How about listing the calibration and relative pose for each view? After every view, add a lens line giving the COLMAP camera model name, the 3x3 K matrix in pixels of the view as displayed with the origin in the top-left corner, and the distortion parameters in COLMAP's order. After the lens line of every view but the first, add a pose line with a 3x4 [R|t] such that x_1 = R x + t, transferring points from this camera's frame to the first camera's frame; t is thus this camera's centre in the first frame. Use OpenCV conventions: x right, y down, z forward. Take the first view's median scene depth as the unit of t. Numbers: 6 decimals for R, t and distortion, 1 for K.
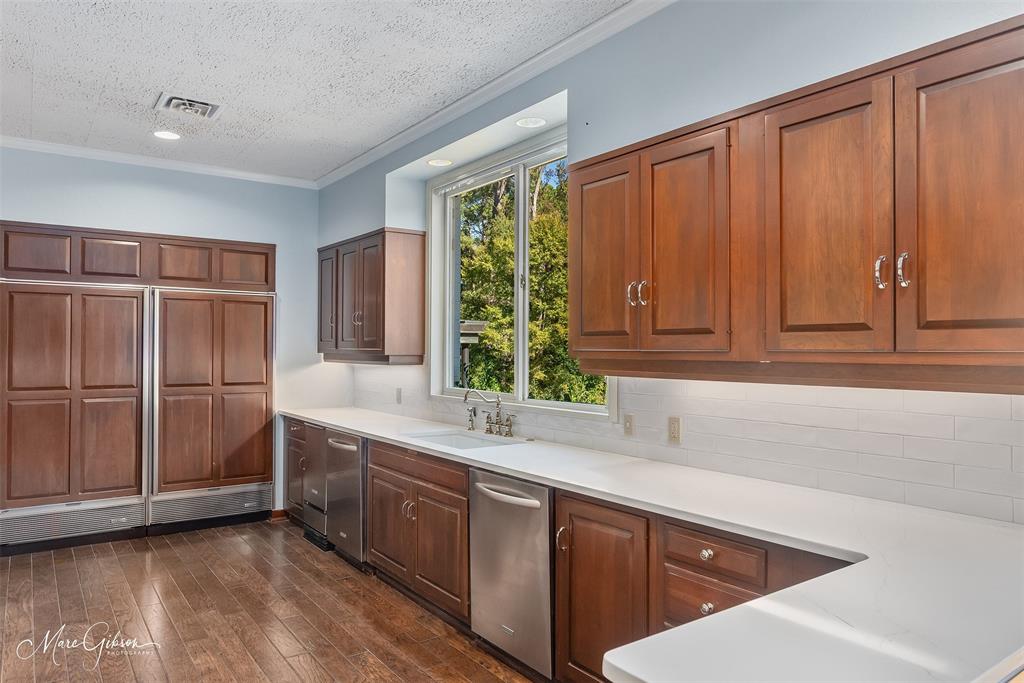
lens RADIAL K [[678.2, 0, 512.0], [0, 678.2, 341.5], [0, 0, 1]] dist [-0.043167, 0.000043]
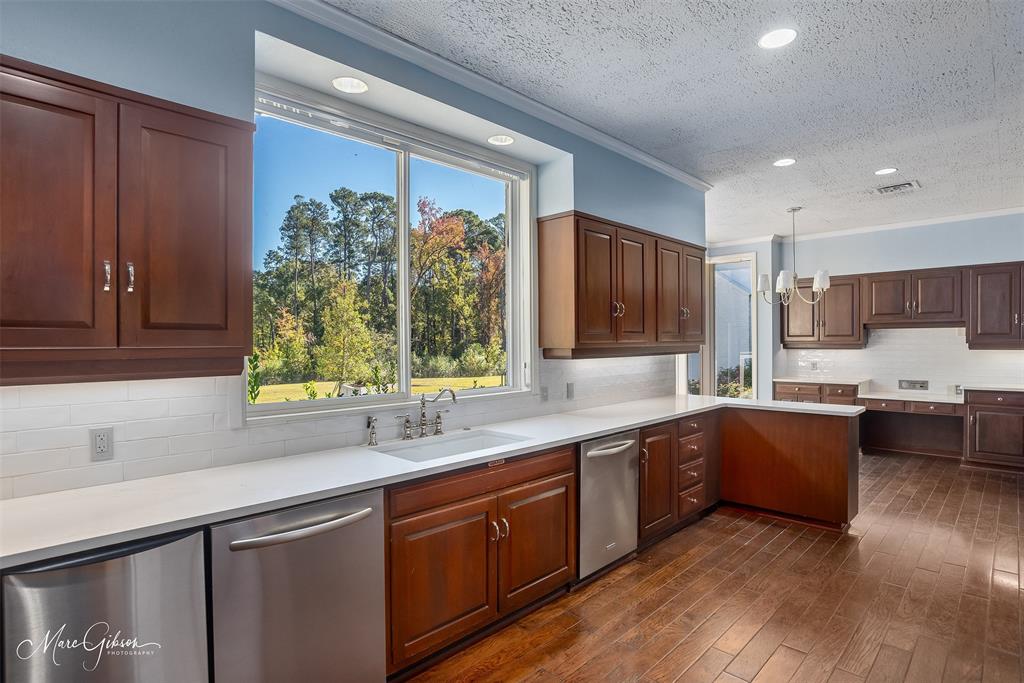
lens RADIAL K [[522.4, 0, 511.2], [0, 522.4, 346.5], [0, 0, 1]] dist [-0.037366, 0.000220]
pose [[-0.156695, -0.012552, 0.987567, -0.914335], [-0.004675, 0.999917, 0.011967, 0.007631], [-0.987636, -0.002741, -0.156740, 1.230313]]
